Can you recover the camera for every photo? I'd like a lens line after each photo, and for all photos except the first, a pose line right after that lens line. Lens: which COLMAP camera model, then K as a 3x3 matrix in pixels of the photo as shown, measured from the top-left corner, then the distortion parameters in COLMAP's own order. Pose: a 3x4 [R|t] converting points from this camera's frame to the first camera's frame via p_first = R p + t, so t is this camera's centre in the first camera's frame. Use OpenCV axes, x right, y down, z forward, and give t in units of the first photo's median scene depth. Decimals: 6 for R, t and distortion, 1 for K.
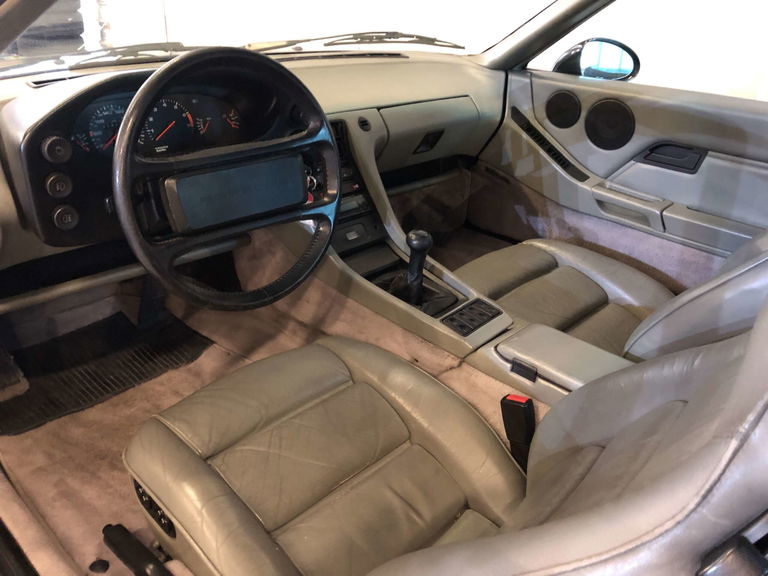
lens RADIAL K [[629.0, 0, 384.4], [0, 629.0, 285.8], [0, 0, 1]] dist [0.019290, -0.024514]
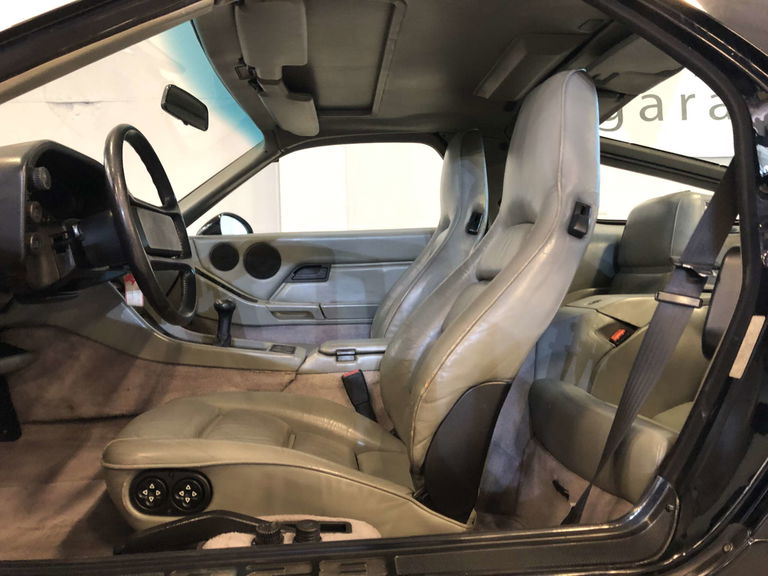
lens RADIAL K [[629.0, 0, 384.4], [0, 629.0, 285.8], [0, 0, 1]] dist [0.019290, -0.024514]
pose [[0.669411, -0.077377, 0.738851, -0.499195], [0.384388, 0.887153, -0.255354, 0.254719], [-0.635716, 0.454942, 0.623613, -0.014636]]
